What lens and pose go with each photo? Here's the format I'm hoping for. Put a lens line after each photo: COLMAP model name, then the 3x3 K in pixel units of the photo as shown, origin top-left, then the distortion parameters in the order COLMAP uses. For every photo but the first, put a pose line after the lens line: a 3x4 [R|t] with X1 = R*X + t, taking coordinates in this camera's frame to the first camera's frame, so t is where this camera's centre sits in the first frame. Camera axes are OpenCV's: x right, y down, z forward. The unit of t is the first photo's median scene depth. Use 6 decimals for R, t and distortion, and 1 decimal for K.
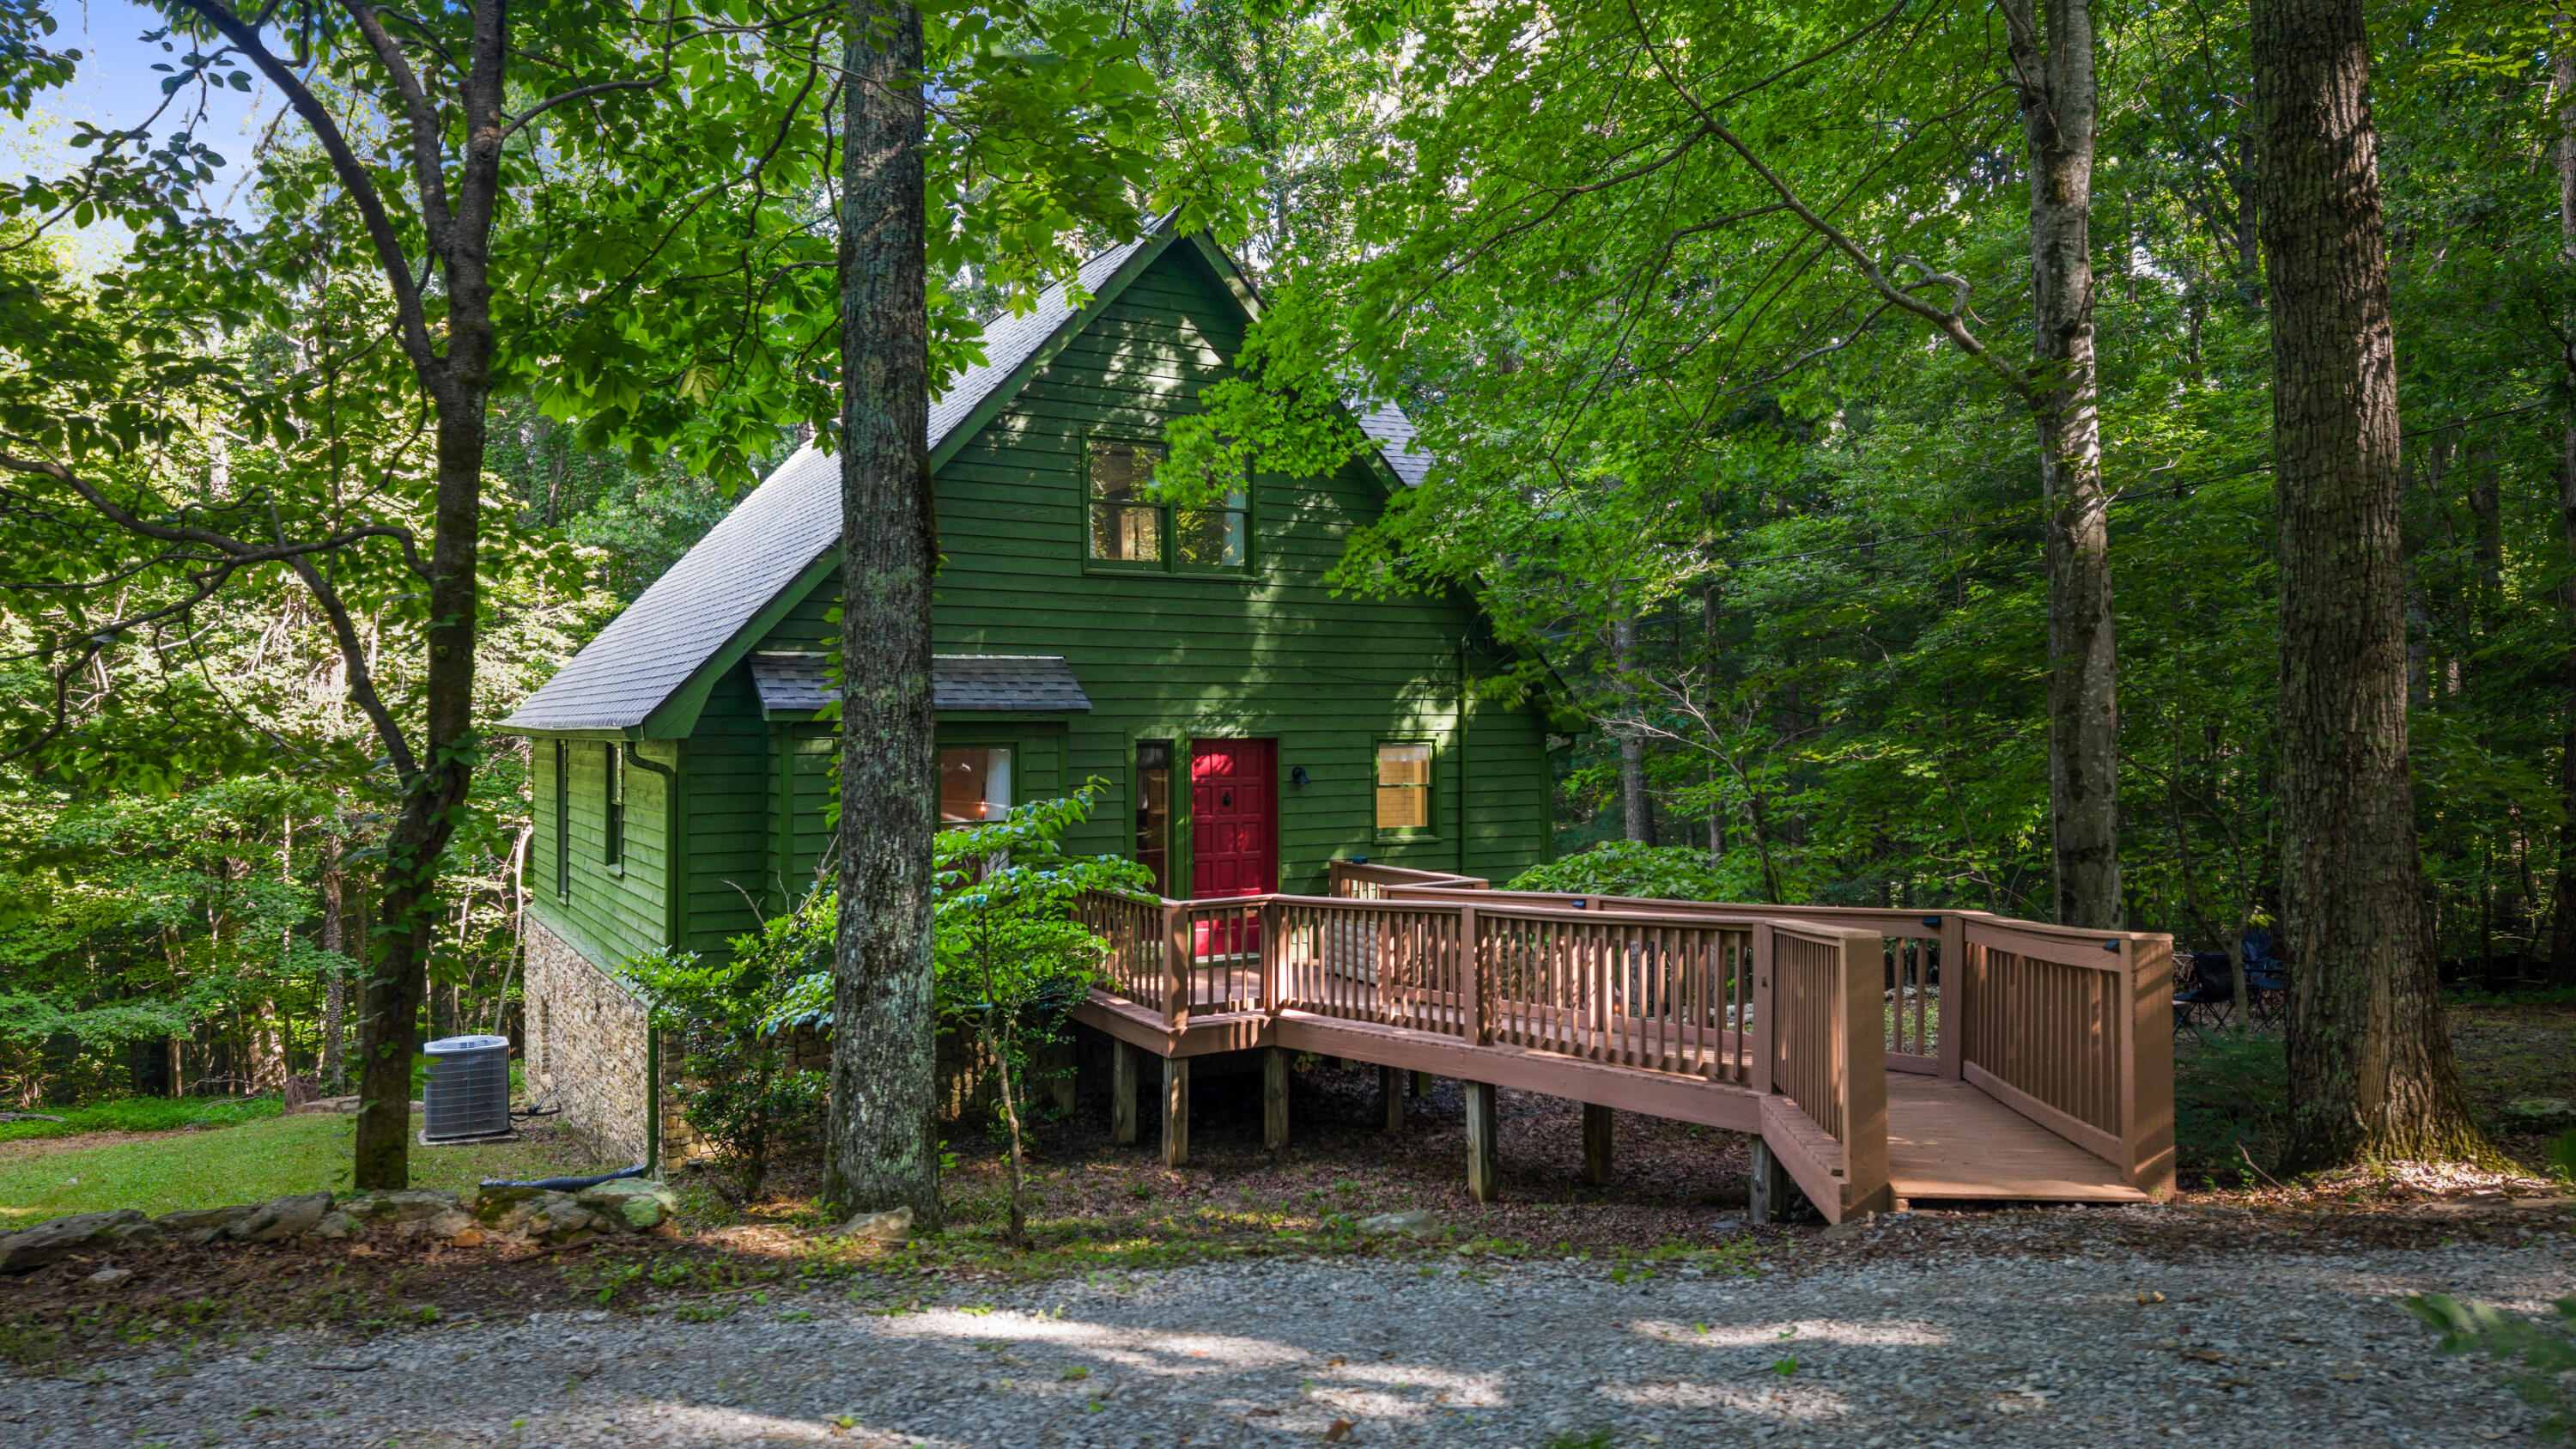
lens RADIAL K [[1765.3, 0, 1306.7], [0, 1765.3, 741.5], [0, 0, 1]] dist [0.036132, -0.067350]
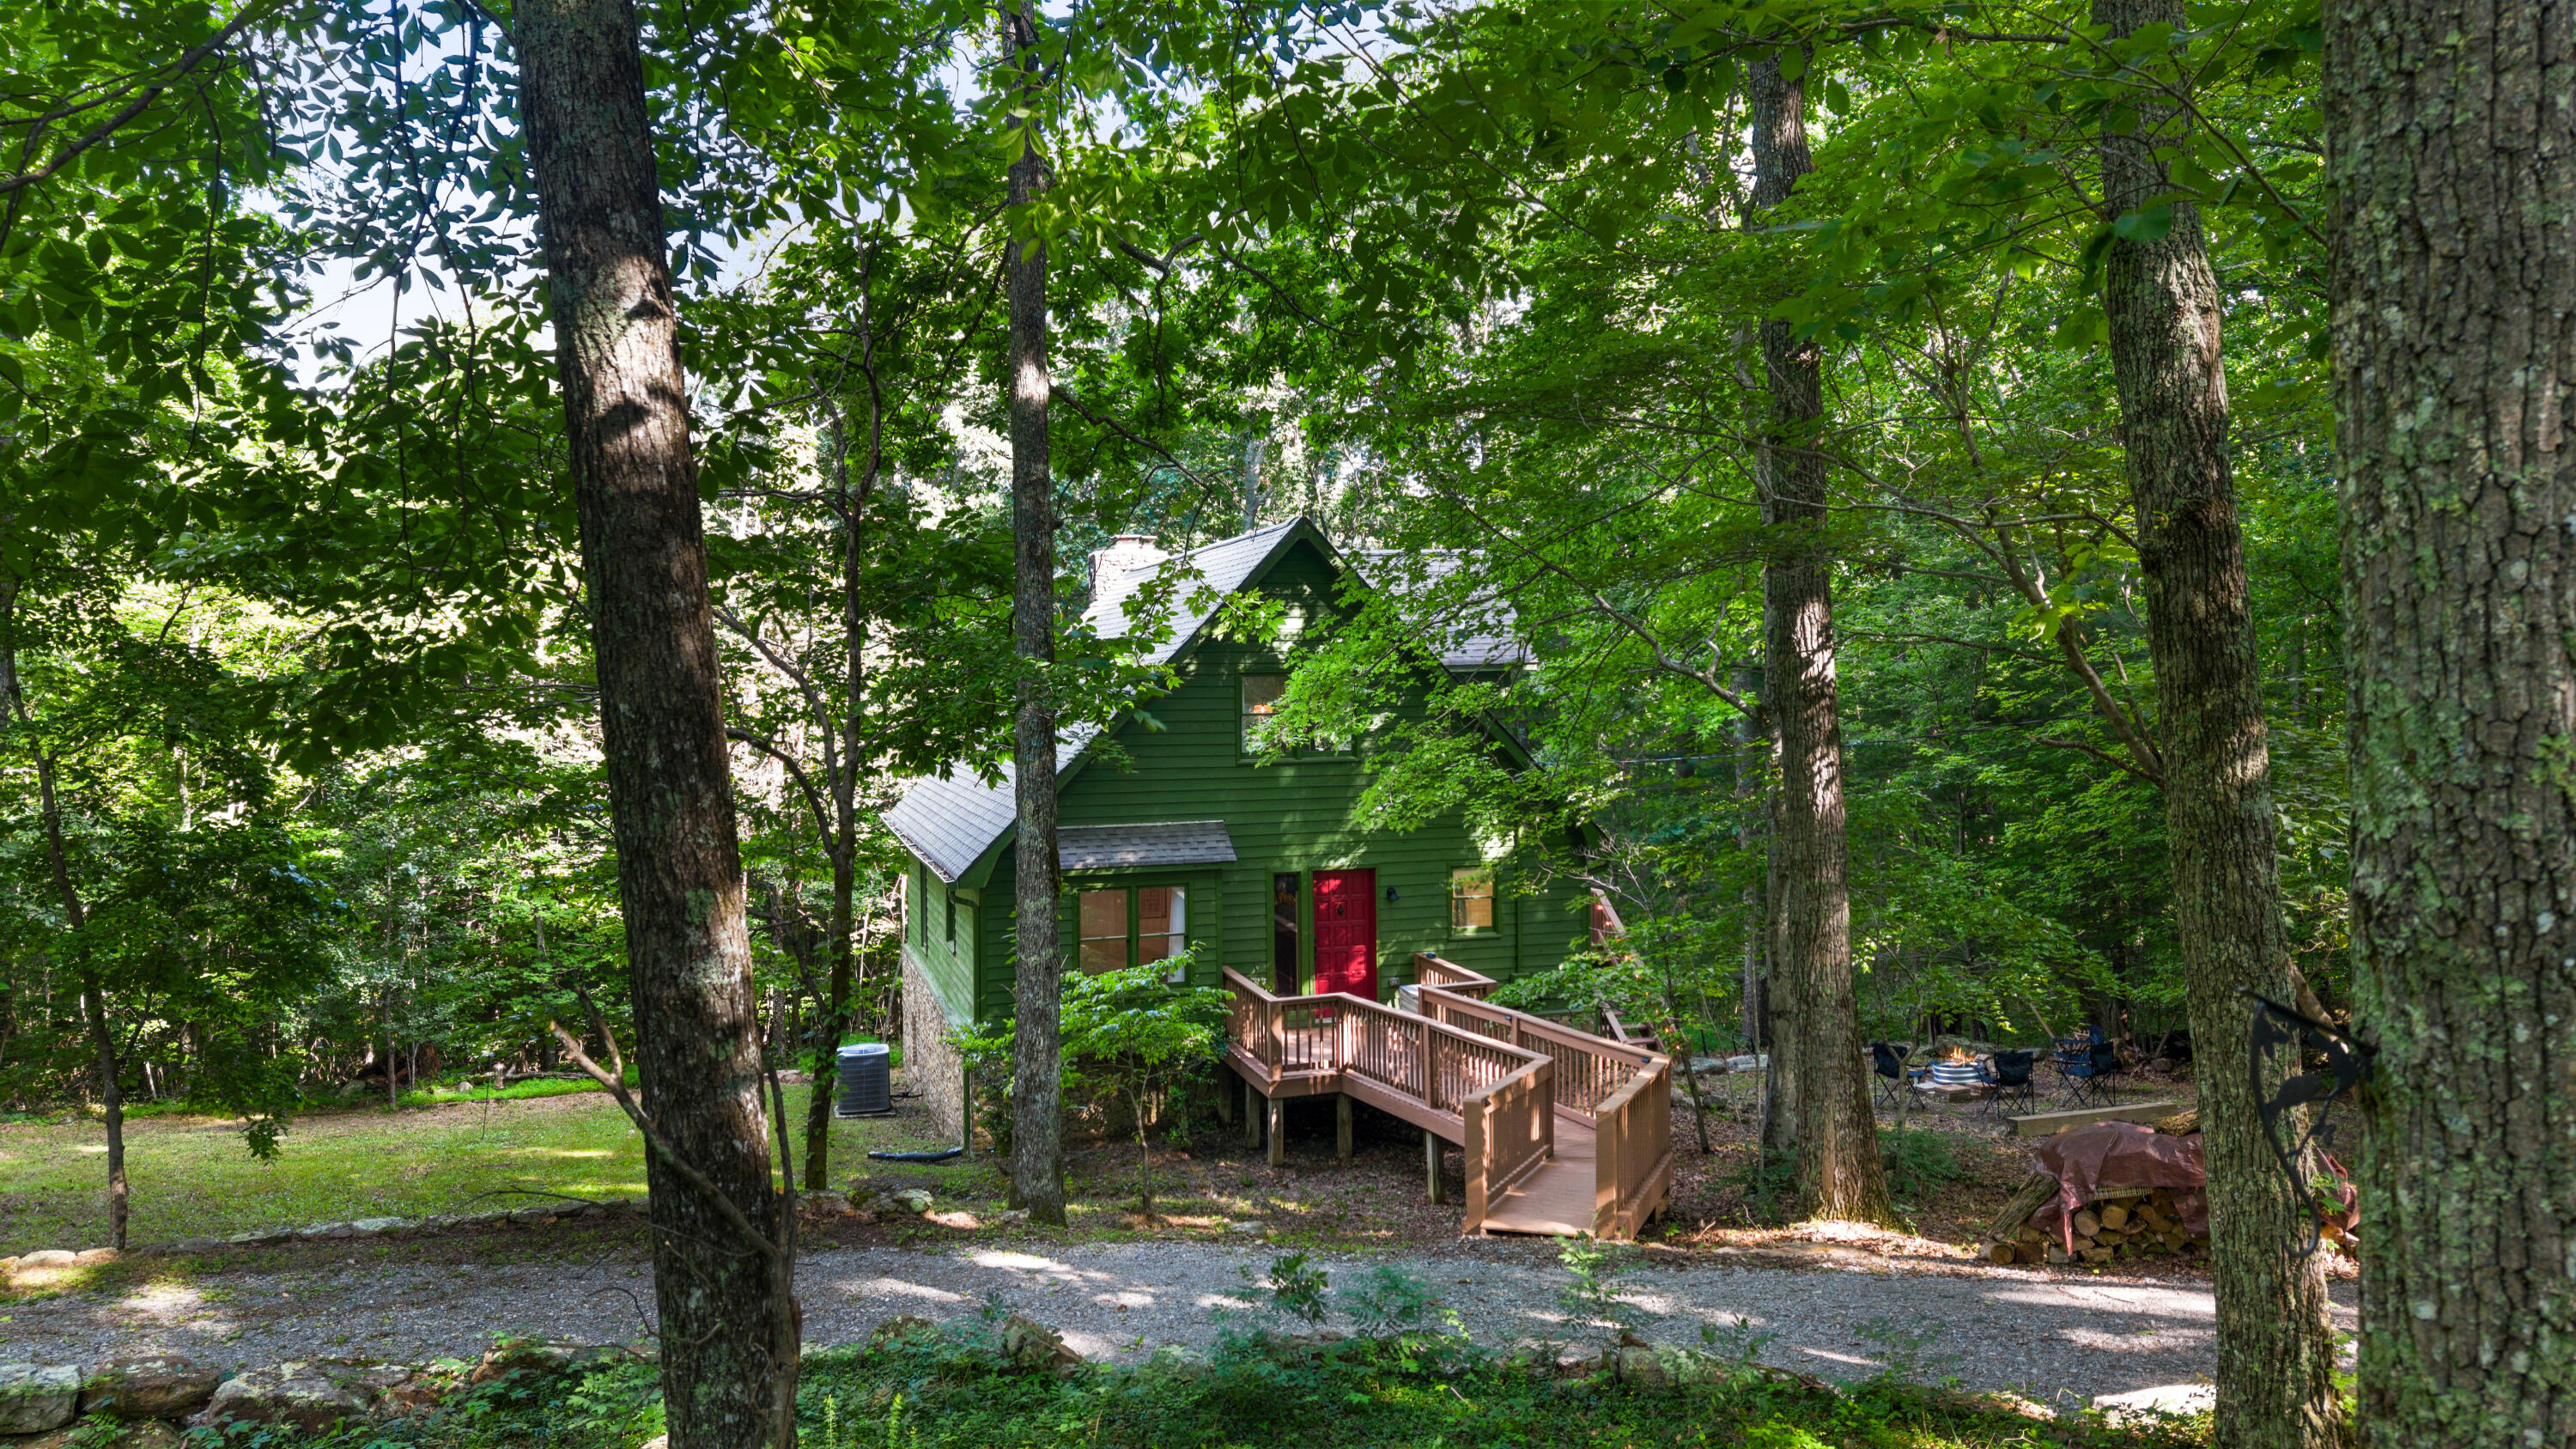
lens RADIAL K [[1765.3, 0, 1291.0], [0, 1765.3, 702.2], [0, 0, 1]] dist [0.036132, -0.067350]
pose [[0.977502, -0.002469, -0.210910, 0.269334], [0.005133, 0.999914, 0.012084, -0.189733], [0.210862, -0.012894, 0.977431, -0.525933]]
